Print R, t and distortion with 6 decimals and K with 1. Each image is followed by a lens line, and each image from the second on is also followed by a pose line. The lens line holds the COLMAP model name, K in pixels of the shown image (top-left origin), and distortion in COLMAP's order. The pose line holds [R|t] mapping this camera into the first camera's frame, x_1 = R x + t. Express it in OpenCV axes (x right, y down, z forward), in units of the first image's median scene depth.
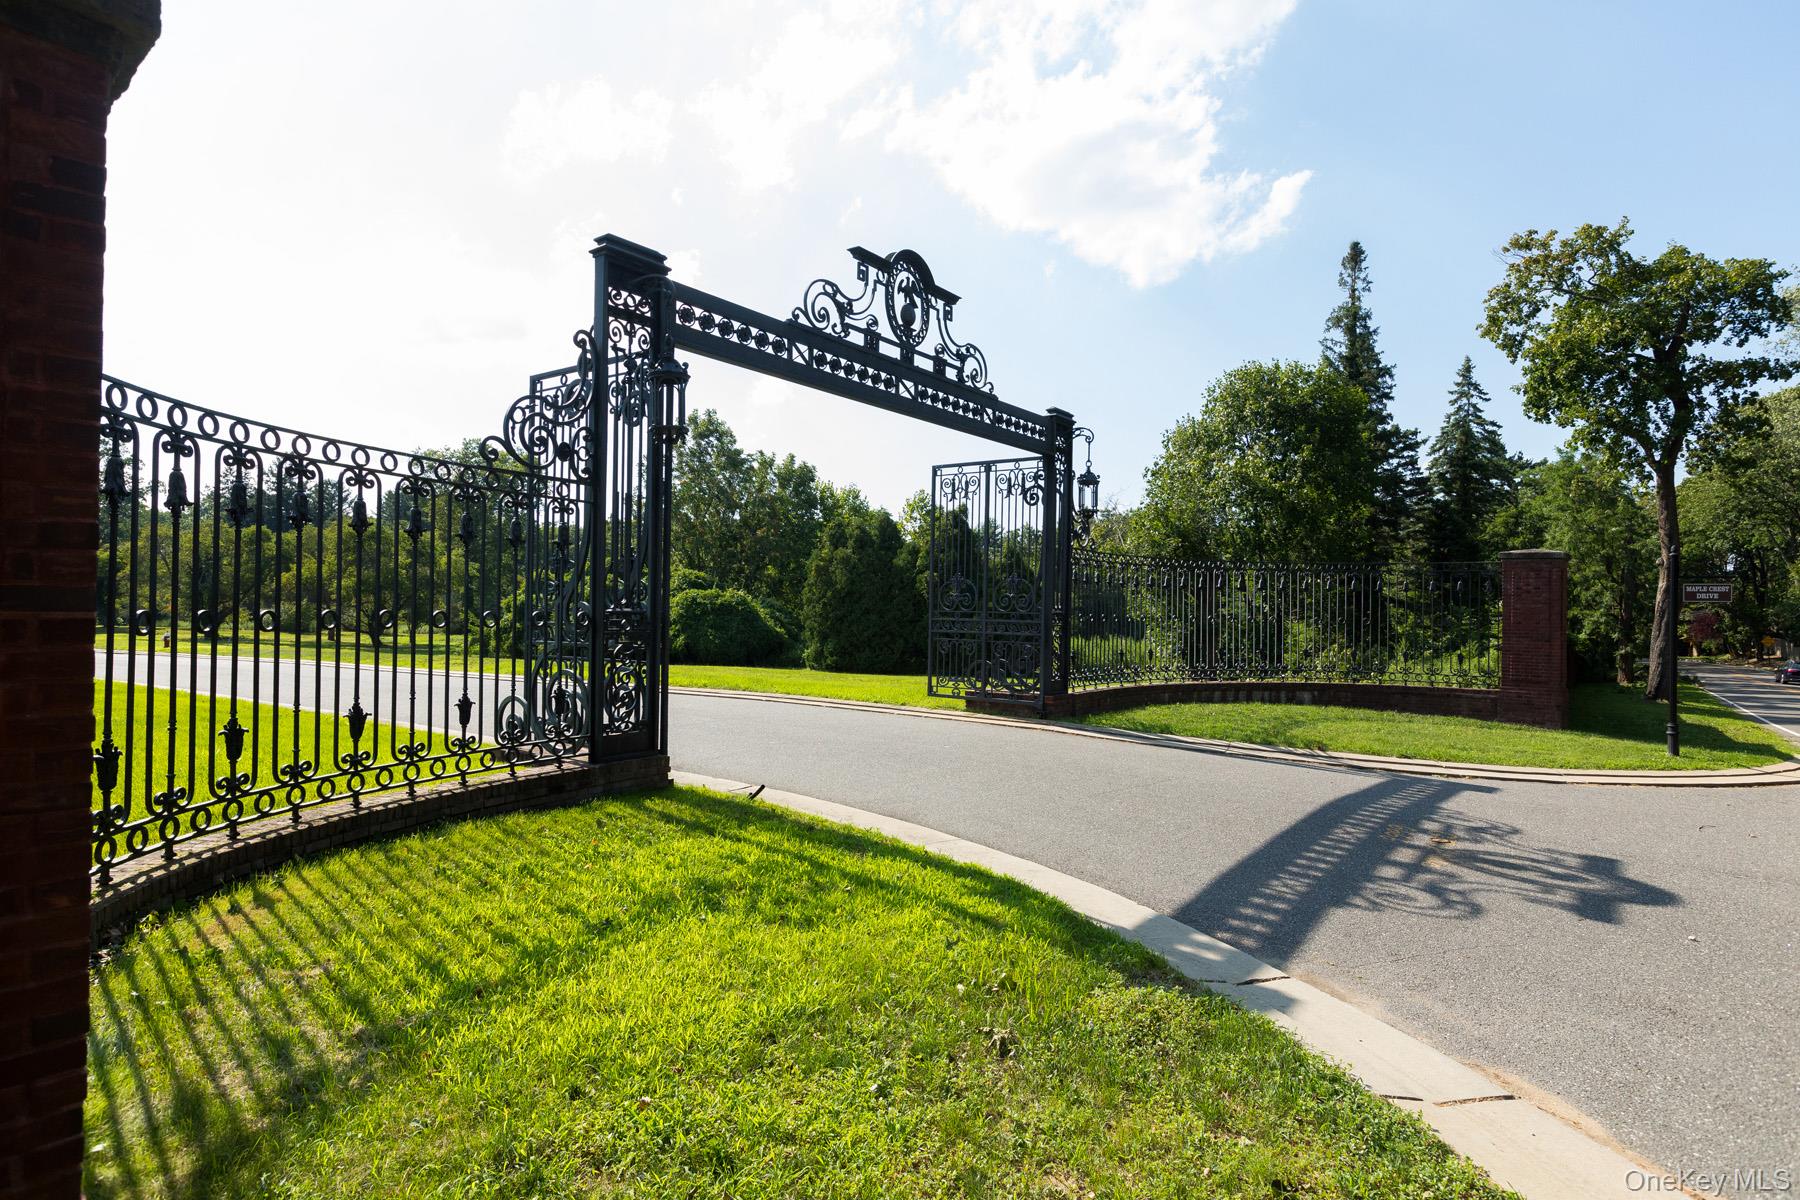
lens RADIAL K [[944.1, 0, 900.0], [0, 944.1, 600.0], [0, 0, 1]] dist [0.023520, 0.000247]
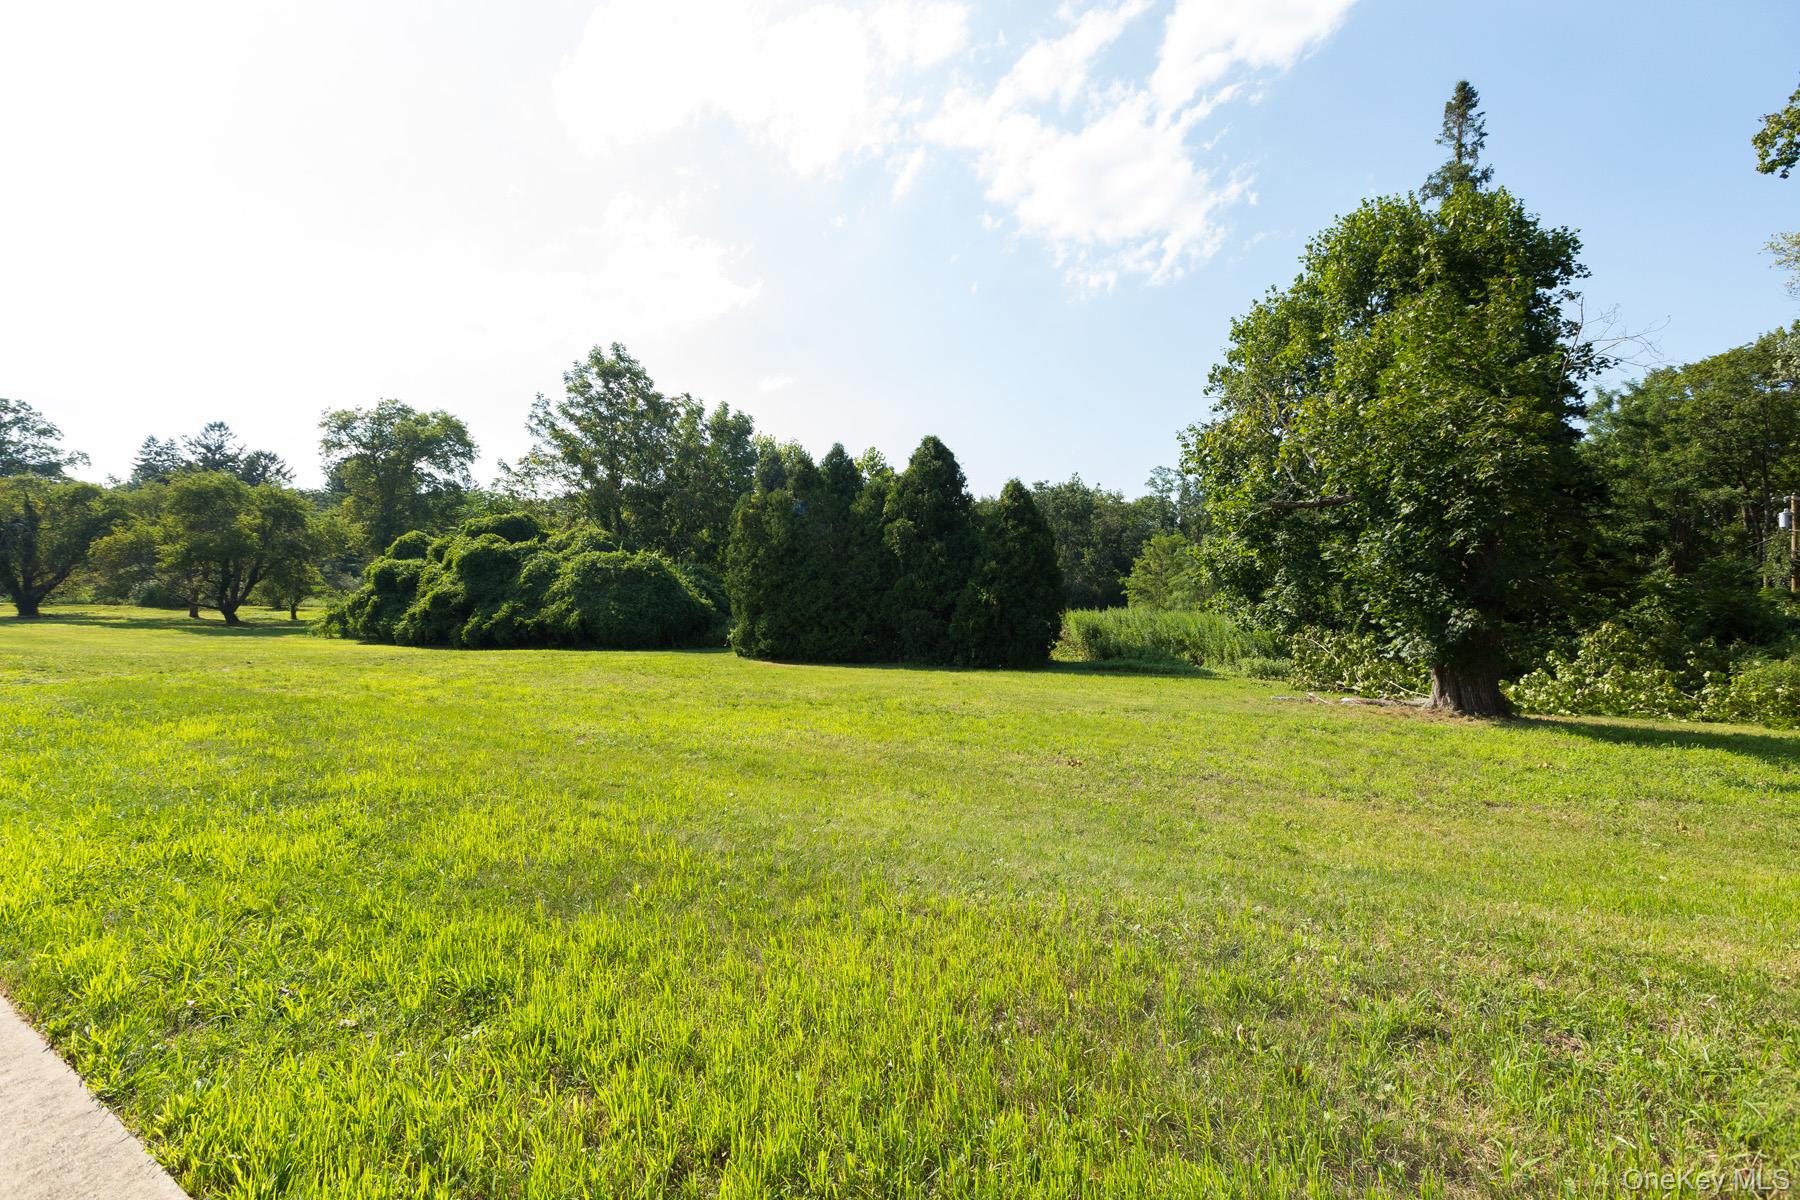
lens RADIAL K [[810.9, 0, 911.6], [0, 810.9, 605.7], [0, 0, 1]] dist [-0.010560, -0.000420]
pose [[0.995924, -0.009597, 0.089685, -0.017677], [0.005844, 0.999100, 0.042017, 0.009590], [-0.090008, -0.041321, 0.995083, 0.390048]]
